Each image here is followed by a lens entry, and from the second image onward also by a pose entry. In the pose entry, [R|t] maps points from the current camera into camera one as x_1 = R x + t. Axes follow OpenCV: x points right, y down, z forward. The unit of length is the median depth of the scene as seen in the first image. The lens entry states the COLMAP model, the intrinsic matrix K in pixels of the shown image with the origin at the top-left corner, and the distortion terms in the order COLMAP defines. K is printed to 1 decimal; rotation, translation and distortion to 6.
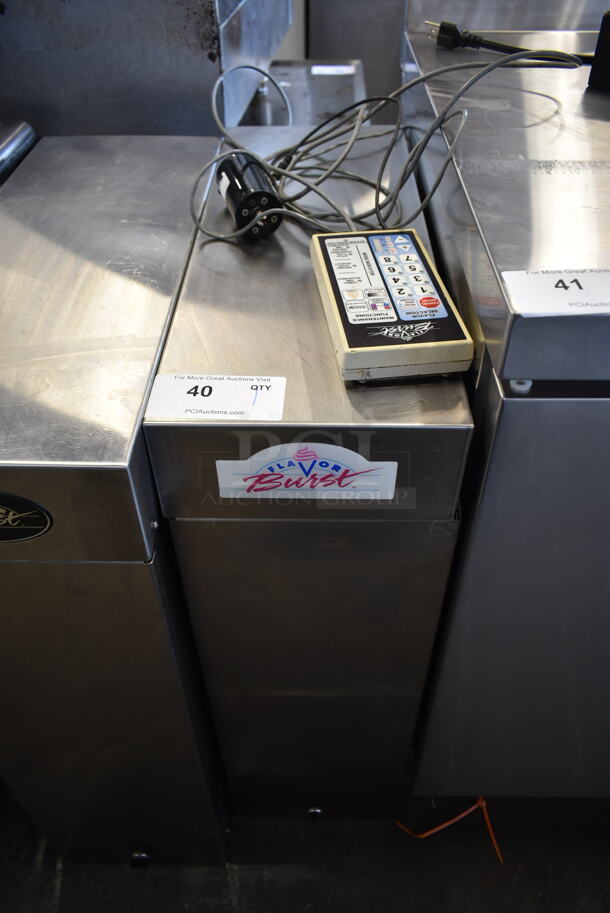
lens RADIAL K [[708.2, 0, 305.0], [0, 708.2, 456.5], [0, 0, 1]] dist [-0.031725, 0.000025]
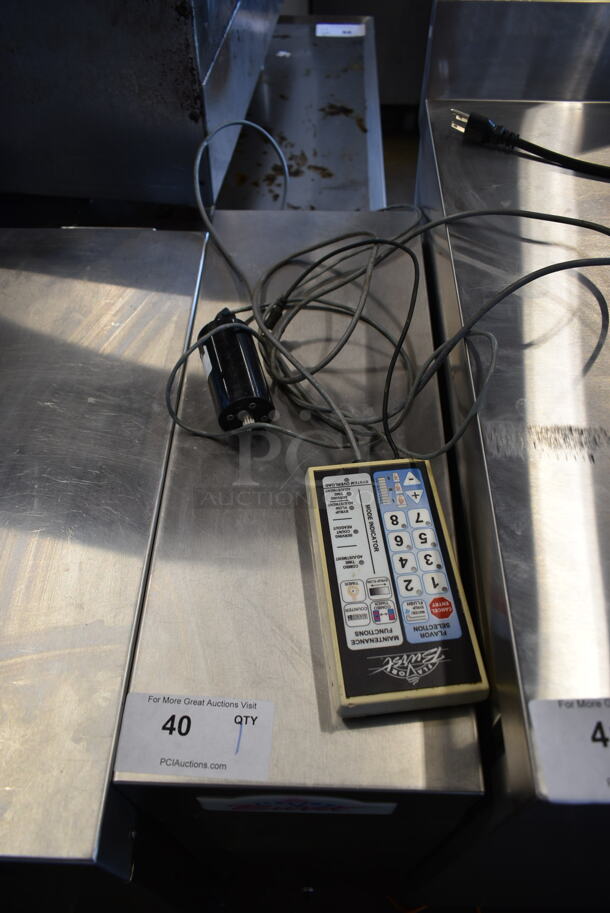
lens RADIAL K [[708.2, 0, 305.0], [0, 708.2, 456.5], [0, 0, 1]] dist [-0.031725, 0.000025]
pose [[0.999949, 0.010036, -0.001491, 0.008795], [-0.009640, 0.985571, 0.168985, -0.518503], [0.003165, -0.168962, 0.985617, 0.170881]]
